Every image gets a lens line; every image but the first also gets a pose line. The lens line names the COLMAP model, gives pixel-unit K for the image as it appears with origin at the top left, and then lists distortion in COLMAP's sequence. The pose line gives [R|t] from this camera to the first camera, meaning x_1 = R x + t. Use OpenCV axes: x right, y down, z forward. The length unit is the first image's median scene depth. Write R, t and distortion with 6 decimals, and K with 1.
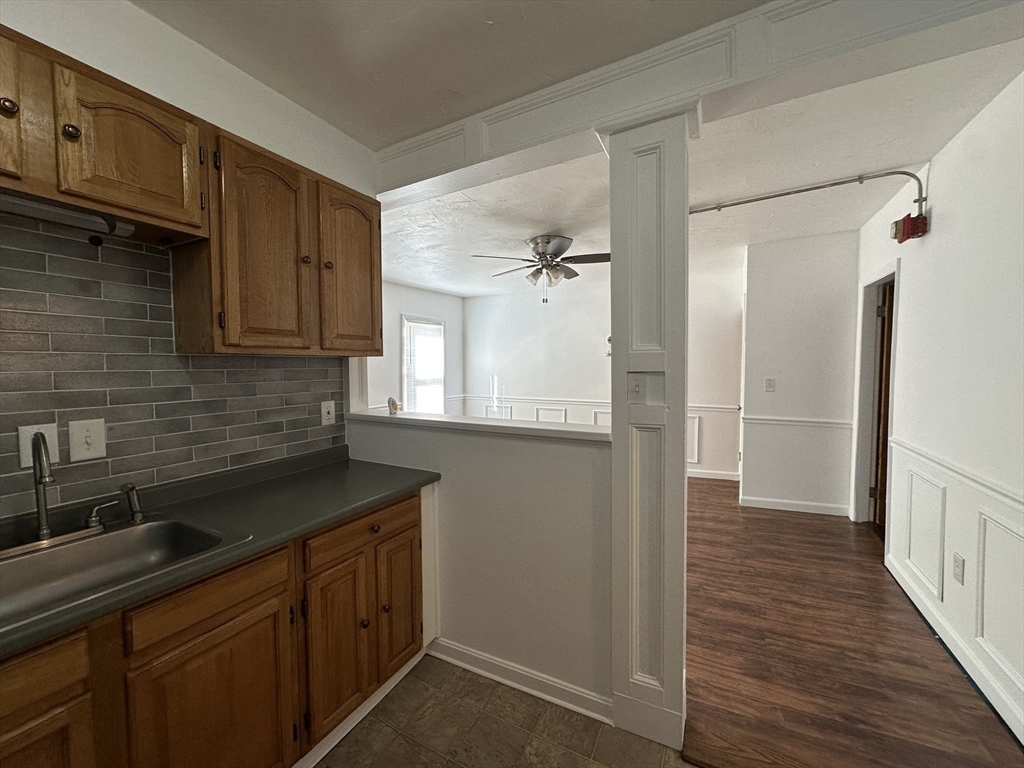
lens RADIAL K [[408.0, 0, 512.0], [0, 408.0, 384.0], [0, 0, 1]] dist [-0.001522, -0.000192]
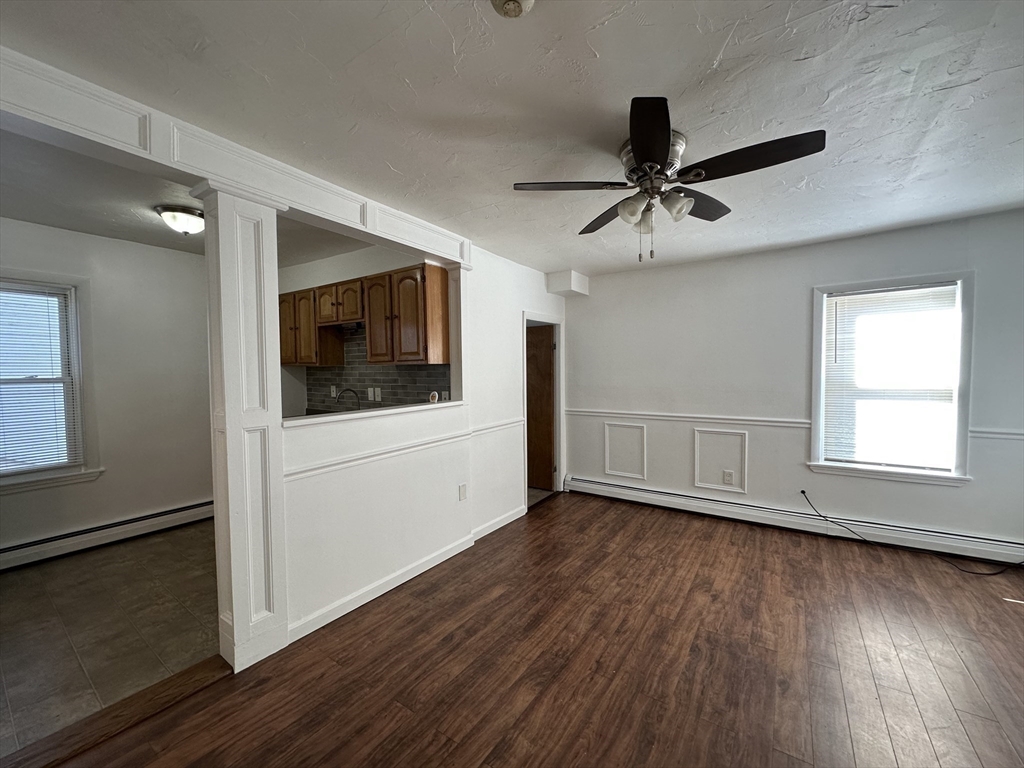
lens RADIAL K [[408.0, 0, 512.0], [0, 408.0, 384.0], [0, 0, 1]] dist [-0.001522, -0.000192]
pose [[-0.127151, 0.043191, -0.990943, 1.507288], [-0.034192, 0.998267, 0.047897, -0.098762], [0.991294, 0.039972, -0.125454, 1.976787]]
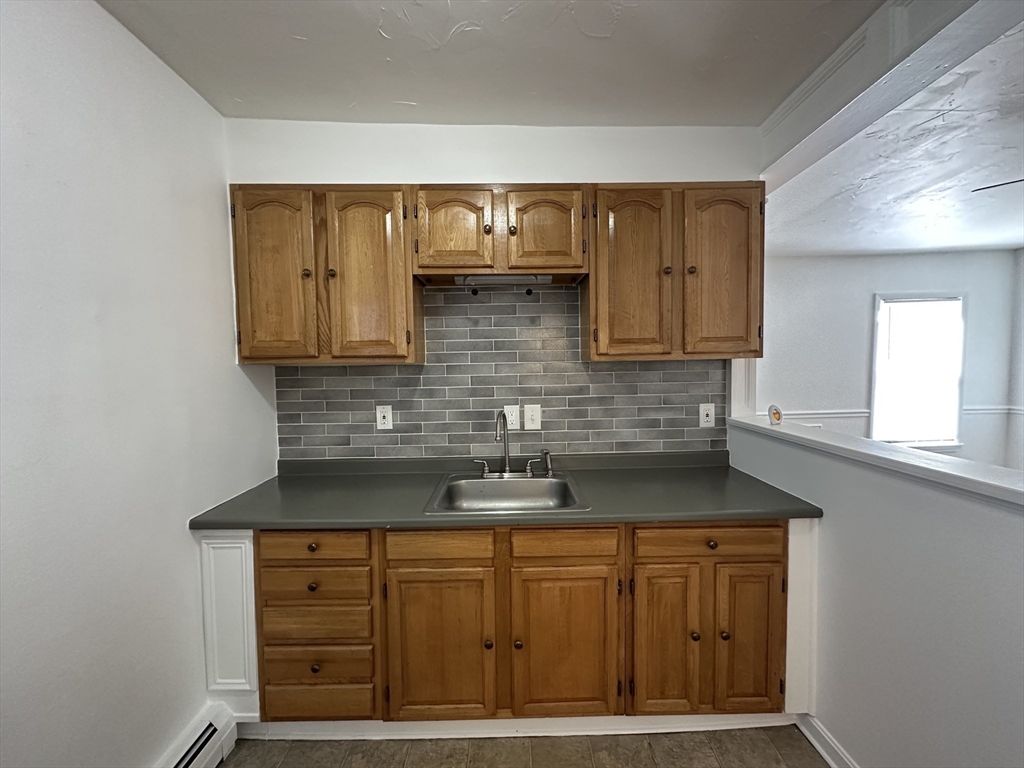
lens RADIAL K [[408.0, 0, 512.0], [0, 408.0, 384.0], [0, 0, 1]] dist [-0.001522, -0.000192]
pose [[0.477987, 0.037961, -0.877546, 0.259339], [-0.024461, 0.999253, 0.029902, -0.032092], [0.878026, 0.007172, 0.478559, 0.143193]]
